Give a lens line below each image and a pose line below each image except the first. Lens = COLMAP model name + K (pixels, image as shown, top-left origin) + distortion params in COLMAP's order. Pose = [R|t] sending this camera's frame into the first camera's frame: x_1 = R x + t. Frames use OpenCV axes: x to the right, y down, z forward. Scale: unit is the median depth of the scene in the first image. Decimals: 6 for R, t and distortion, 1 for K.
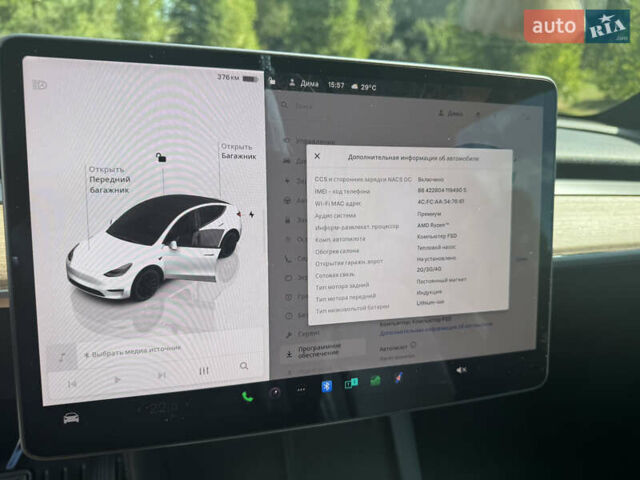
lens RADIAL K [[453.0, 0, 320.0], [0, 453.0, 240.0], [0, 0, 1]] dist [0.045167, -0.055751]
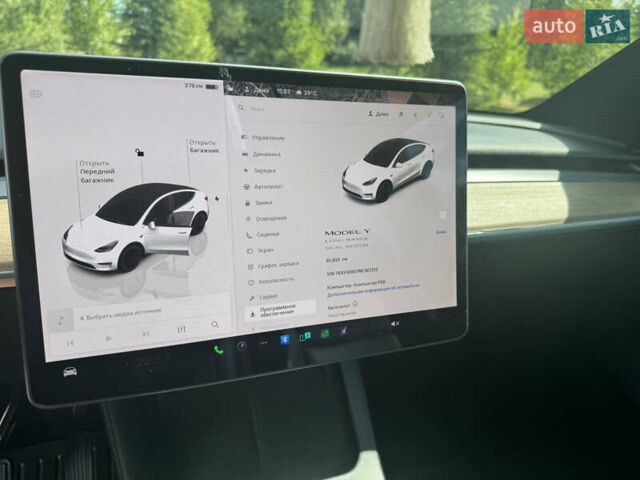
lens RADIAL K [[453.0, 0, 320.0], [0, 453.0, 240.0], [0, 0, 1]] dist [0.045167, -0.055751]
pose [[0.996193, -0.034903, 0.079885, 0.020646], [0.034965, 0.999388, 0.000624, 0.057618], [-0.079858, 0.002171, 0.996804, -0.211238]]
